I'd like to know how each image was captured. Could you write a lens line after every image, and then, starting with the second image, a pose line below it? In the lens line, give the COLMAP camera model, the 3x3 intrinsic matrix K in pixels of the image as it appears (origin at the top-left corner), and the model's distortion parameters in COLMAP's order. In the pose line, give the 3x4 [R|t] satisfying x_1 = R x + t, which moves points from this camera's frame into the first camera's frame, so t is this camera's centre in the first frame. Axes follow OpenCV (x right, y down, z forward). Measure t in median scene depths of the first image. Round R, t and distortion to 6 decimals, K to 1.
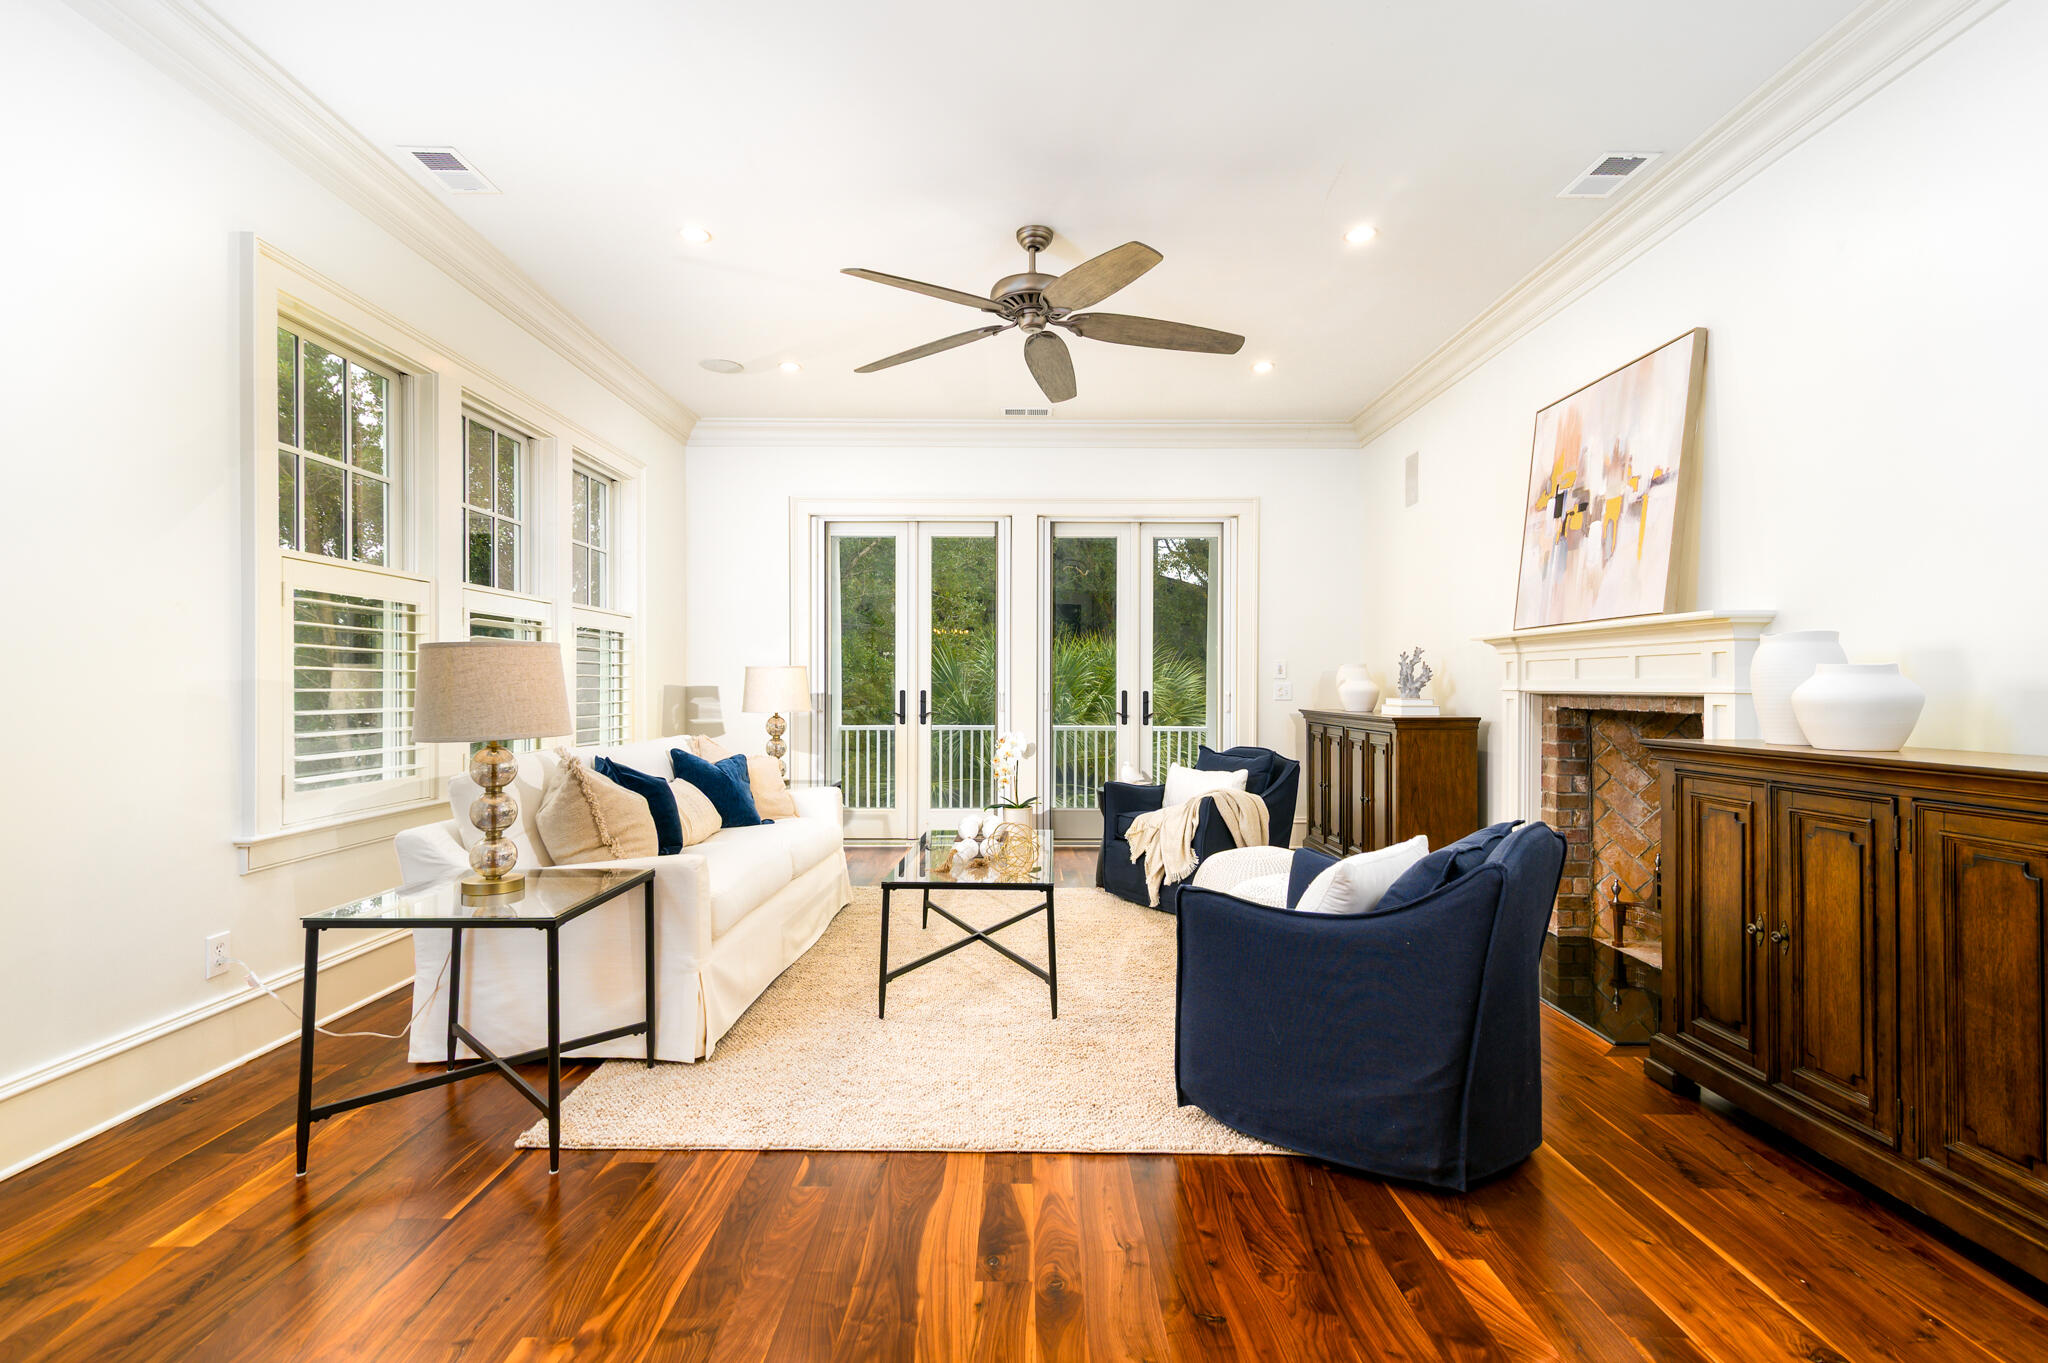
lens RADIAL K [[937.0, 0, 1031.5], [0, 937.0, 685.5], [0, 0, 1]] dist [0.019830, -0.000107]
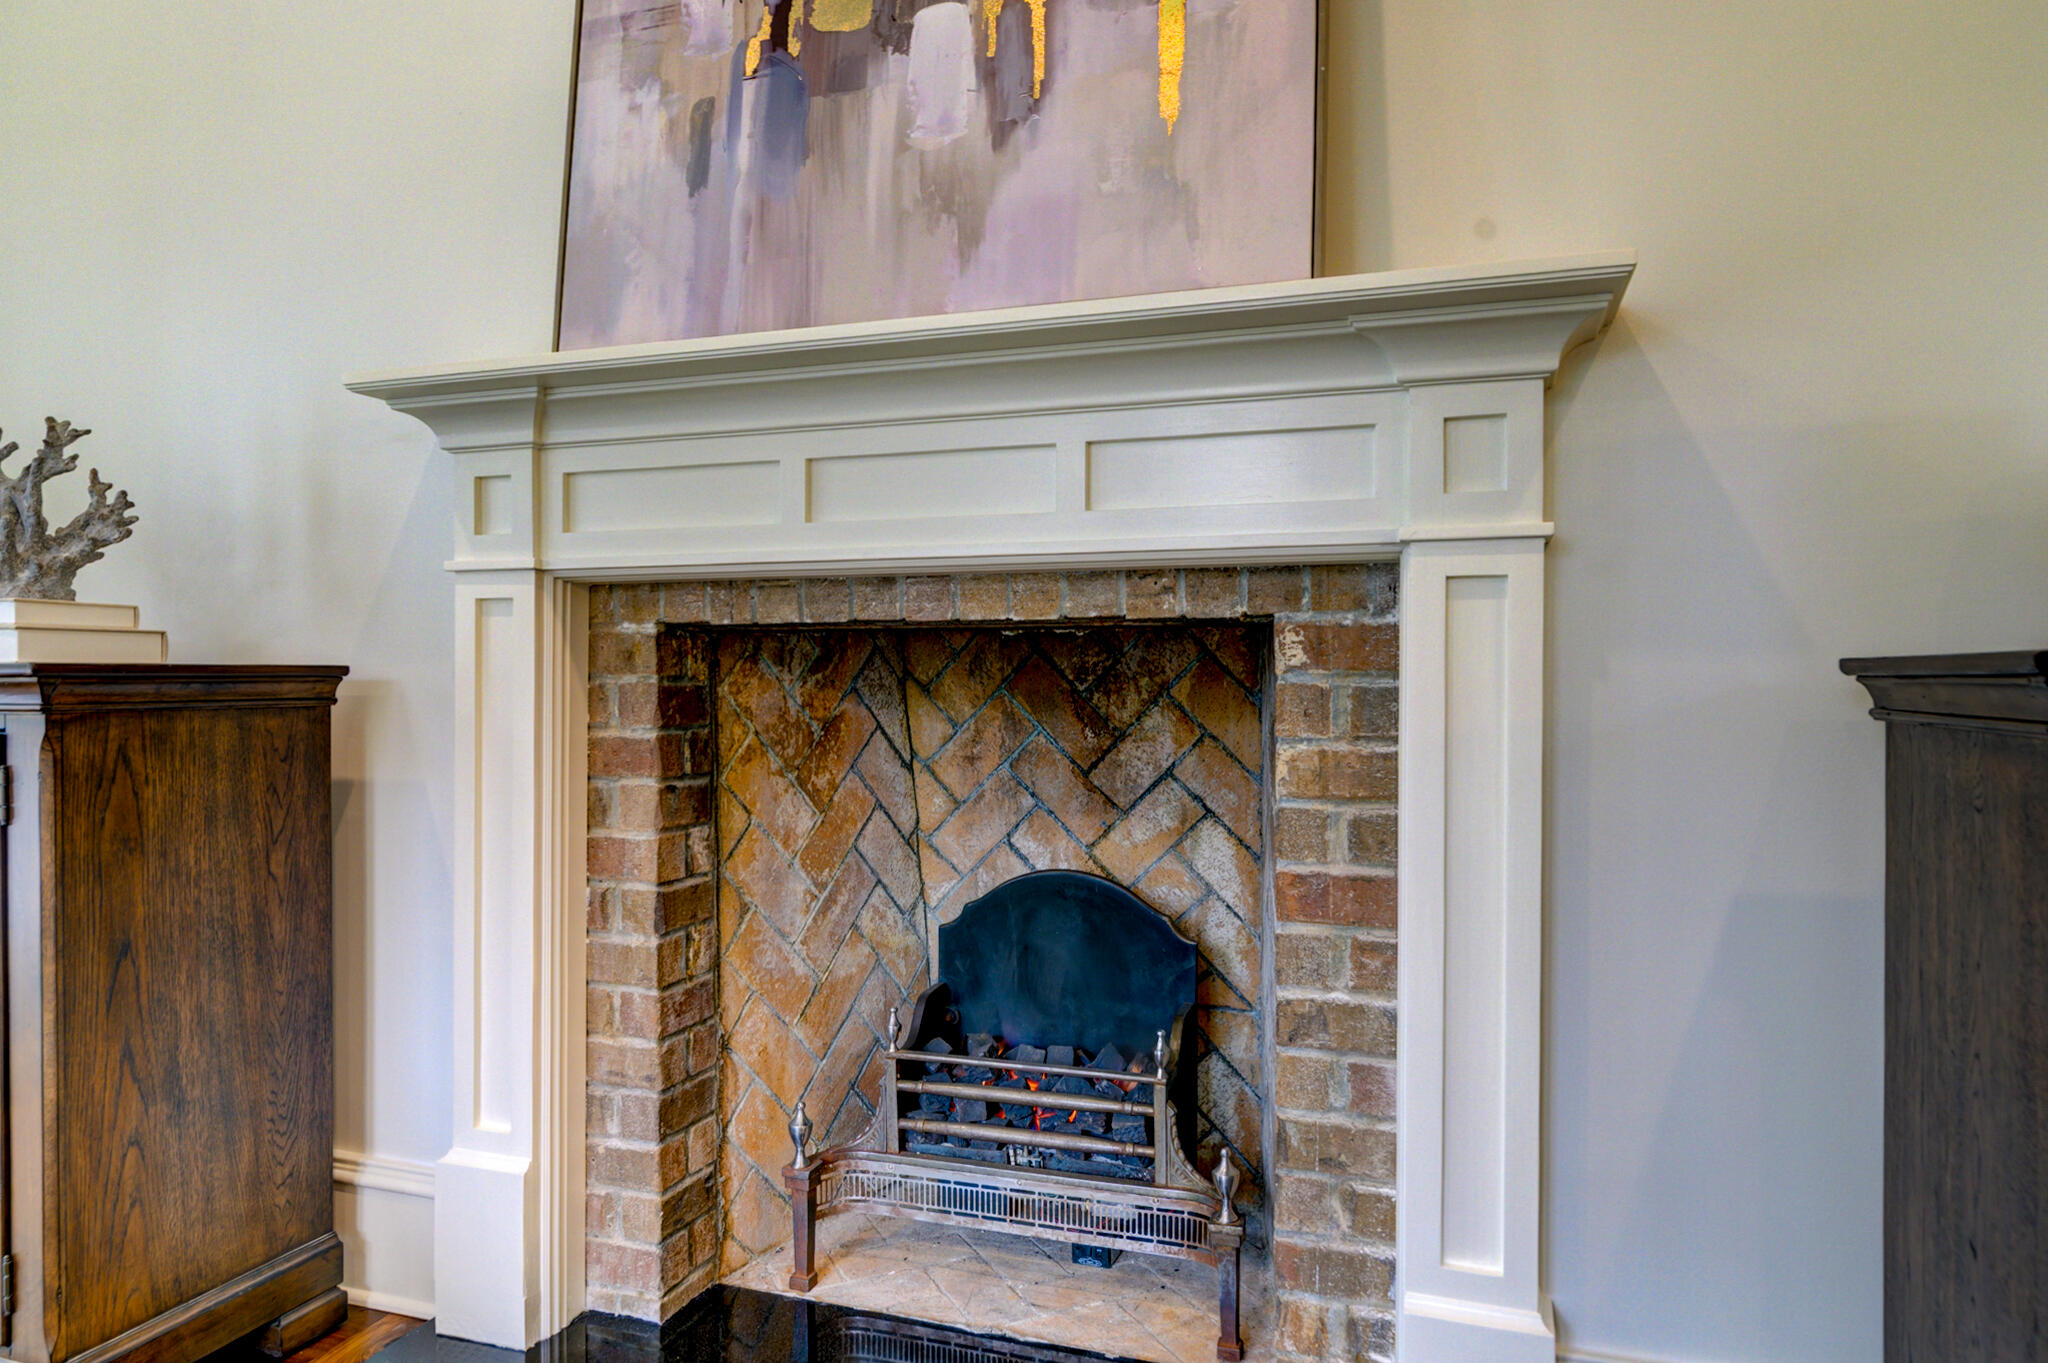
lens RADIAL K [[1245.9, 0, 1021.1], [0, 1245.9, 685.2], [0, 0, 1]] dist [-0.009466, -0.001168]
pose [[0.328554, -0.008307, 0.944449, 0.194312], [-0.003762, 0.999942, 0.010104, 0.039796], [-0.944478, -0.006873, 0.328504, 0.742679]]
